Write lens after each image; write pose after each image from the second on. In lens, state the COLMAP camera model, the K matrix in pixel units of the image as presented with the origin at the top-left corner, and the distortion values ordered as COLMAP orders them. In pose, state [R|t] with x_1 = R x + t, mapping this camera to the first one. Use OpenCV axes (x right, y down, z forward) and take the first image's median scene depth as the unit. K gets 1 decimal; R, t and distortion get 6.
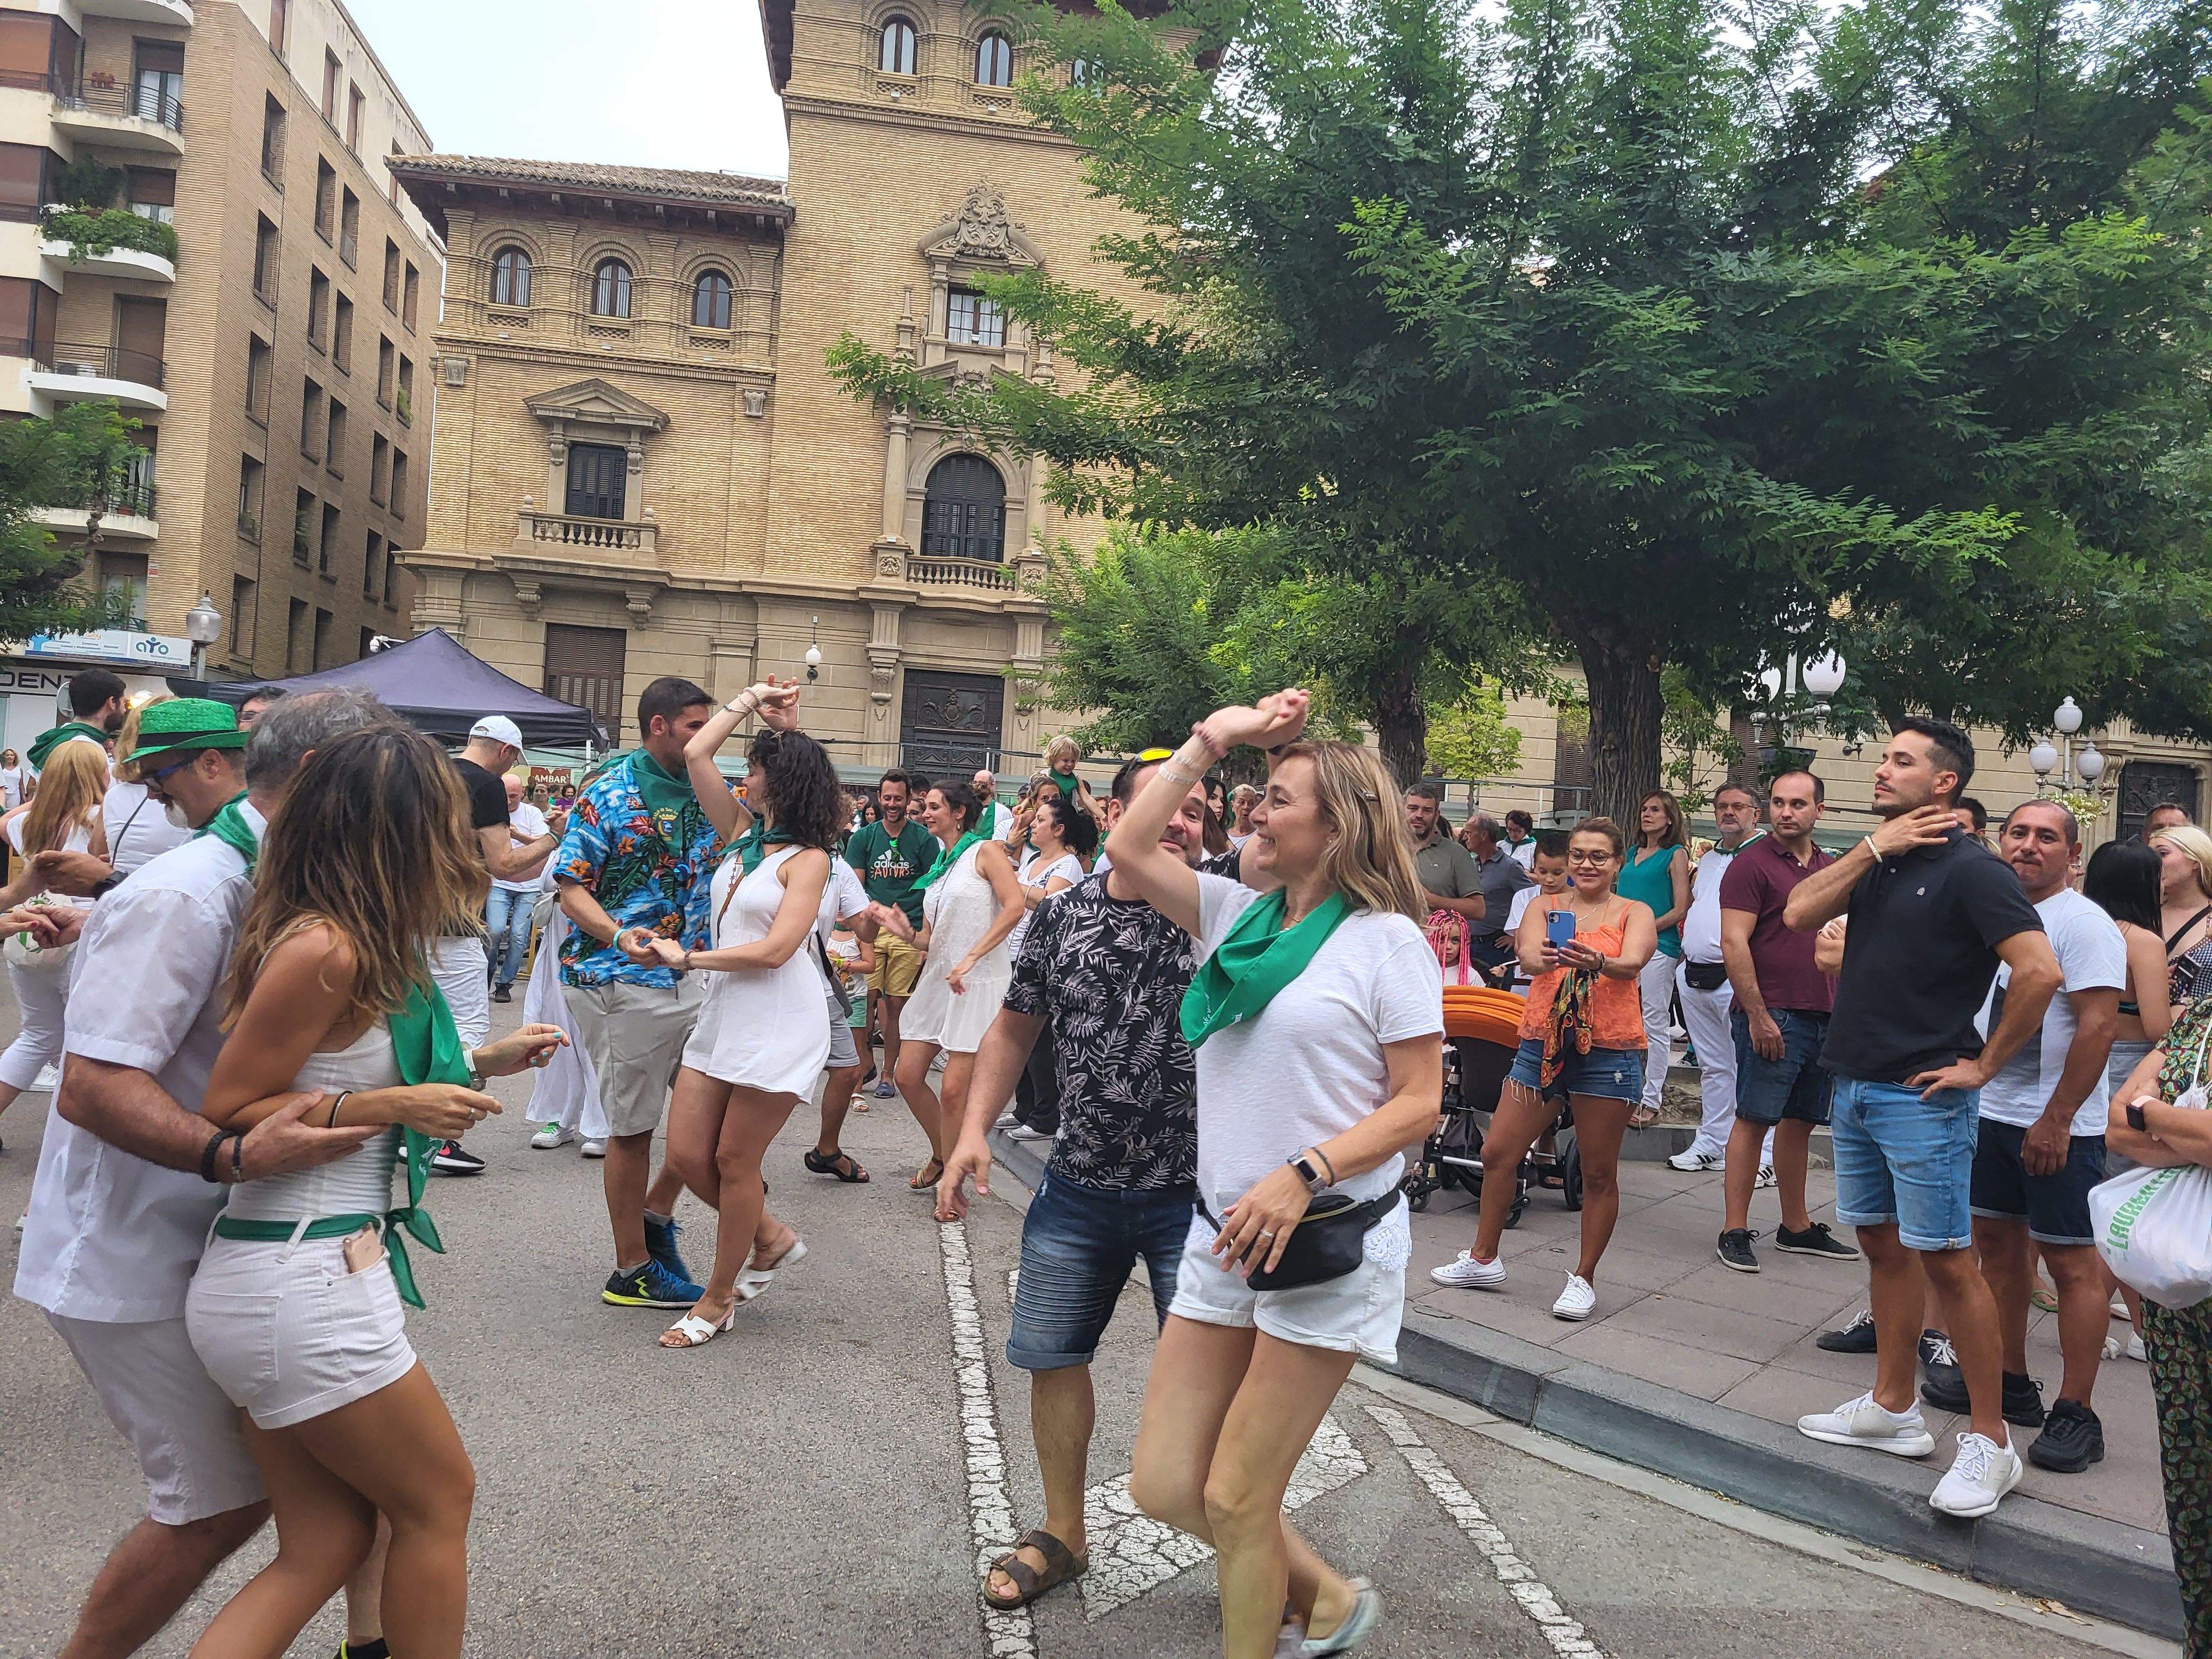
lens RADIAL K [[1676.8, 0, 1123.9], [0, 1676.8, 802.6], [0, 0, 1]] dist [0.063854, -0.040886]
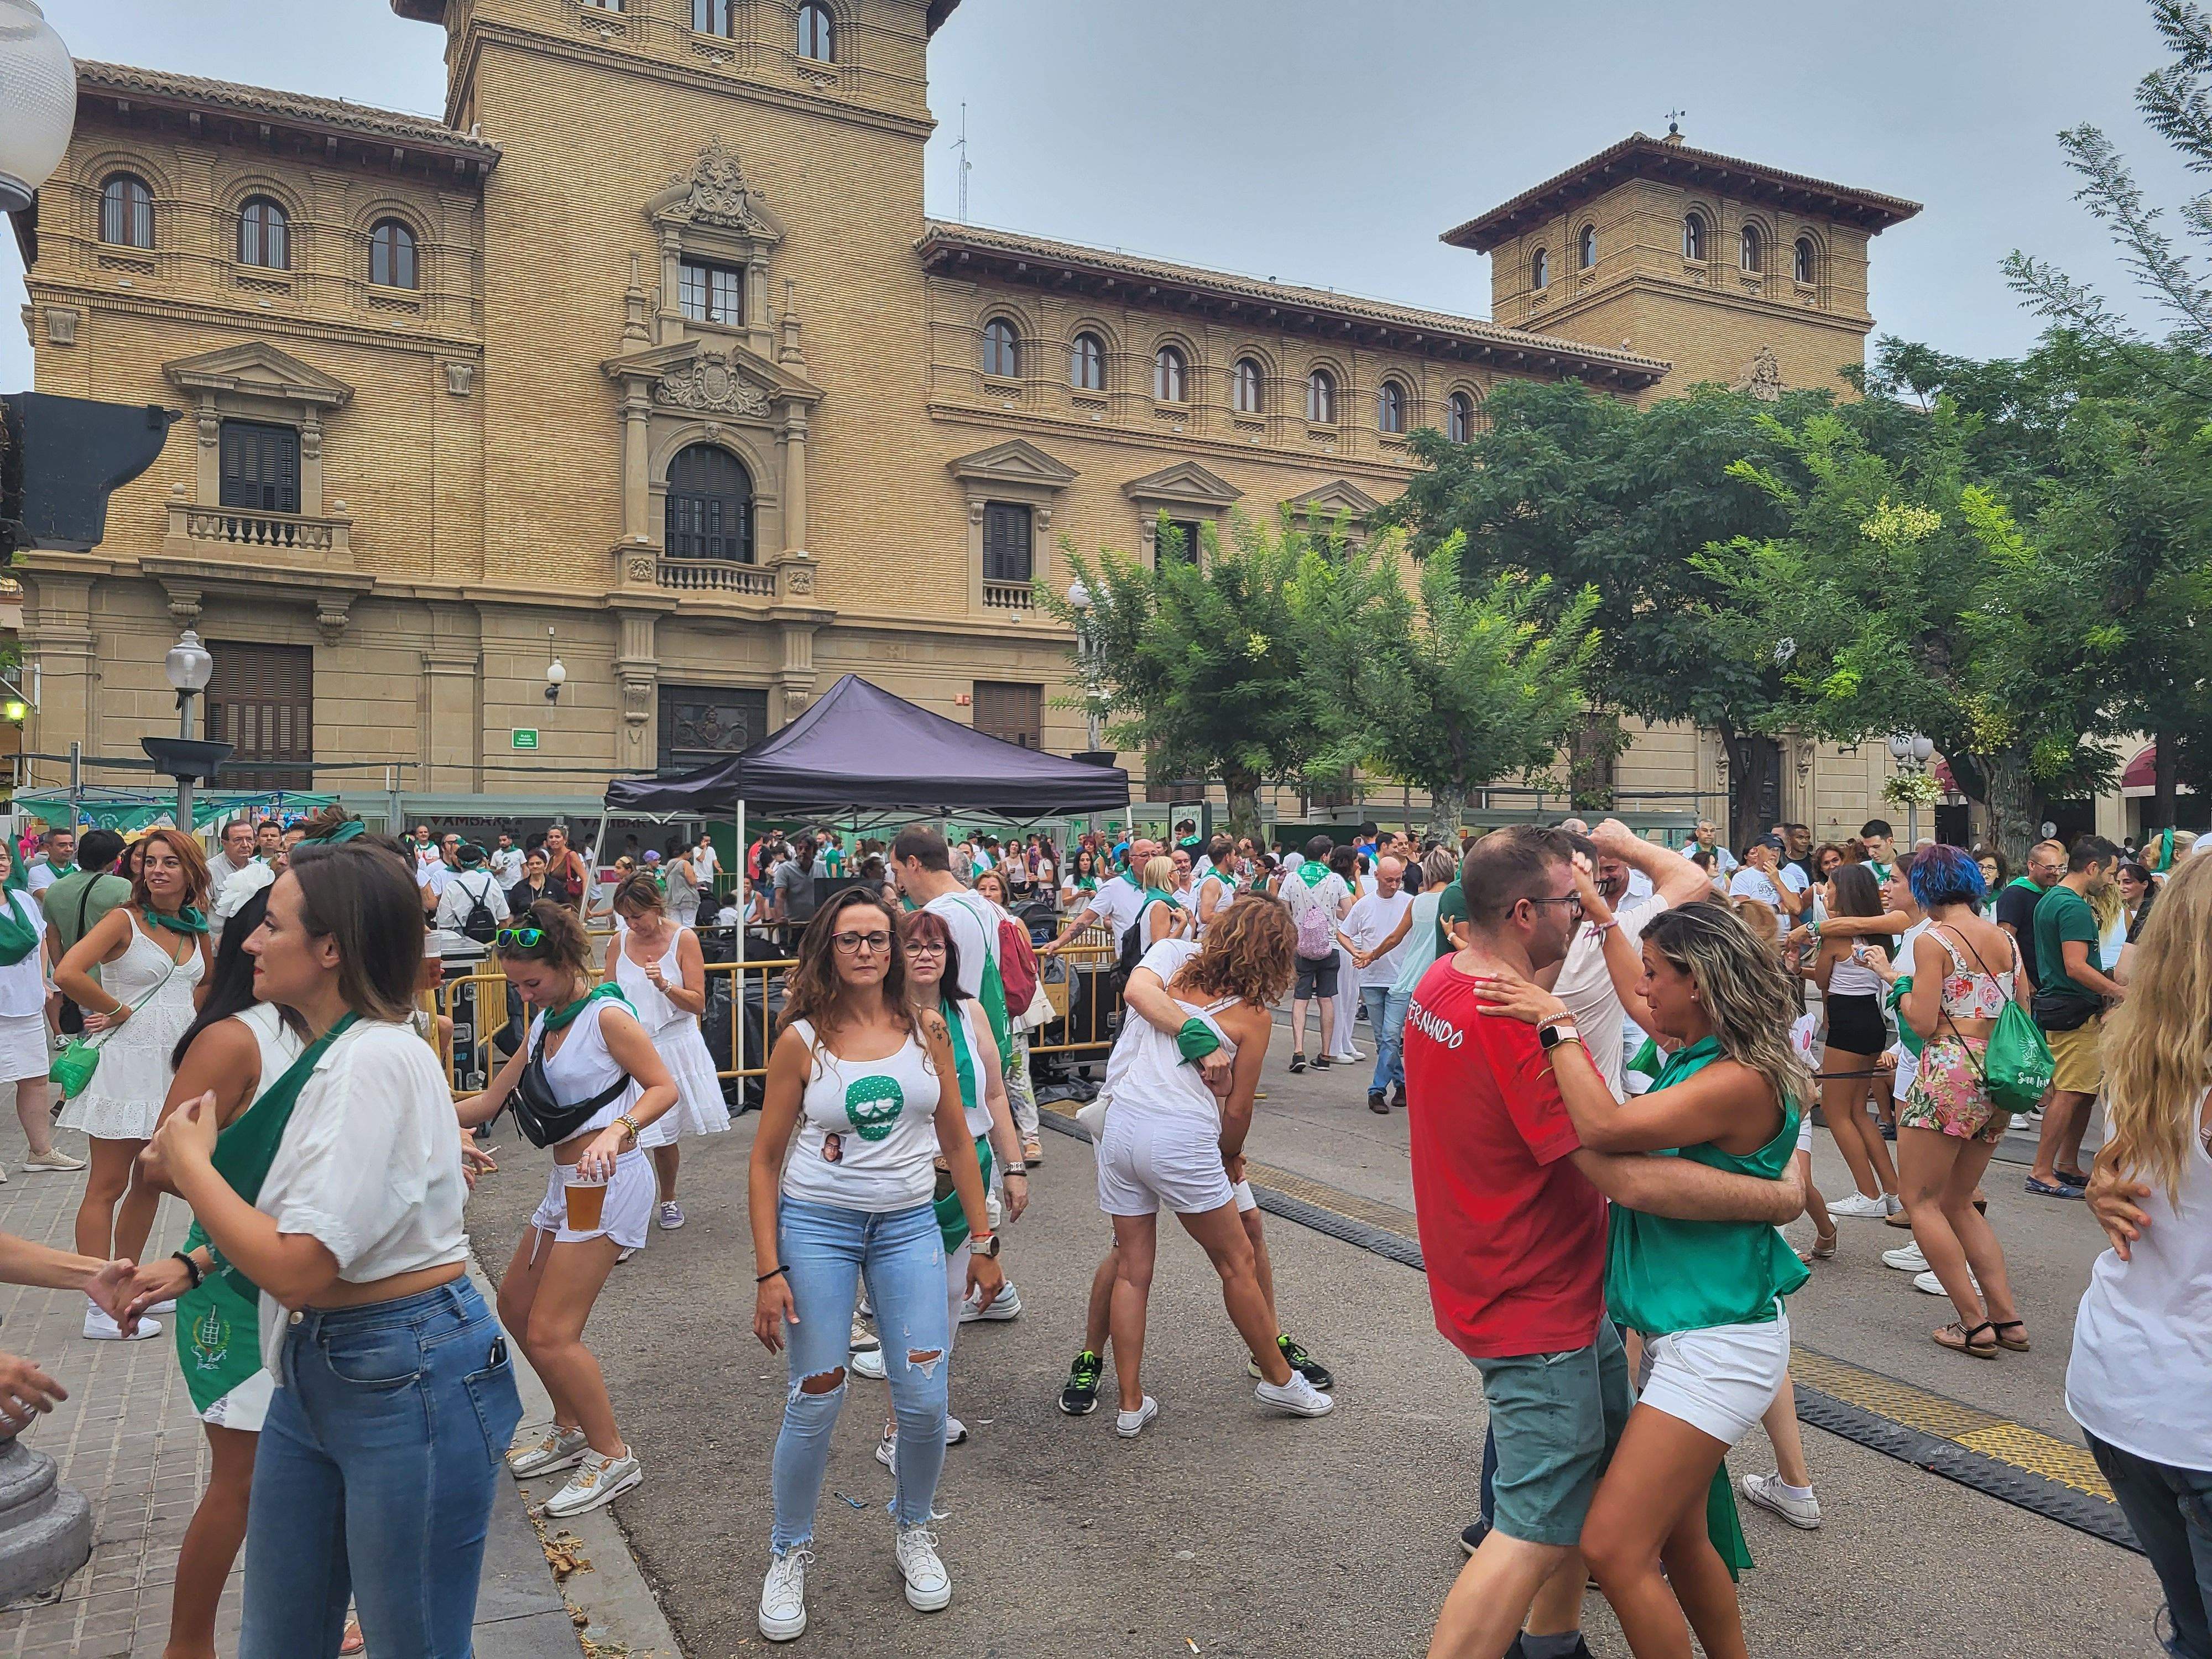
lens RADIAL K [[1681.3, 0, 1146.0], [0, 1681.3, 830.3], [0, 0, 1]] dist [0.059130, -0.040431]
pose [[0.938460, -0.055482, 0.340901, -0.203114], [0.048178, 0.998392, 0.029863, -0.016984], [-0.342010, -0.011601, 0.939625, 0.066967]]
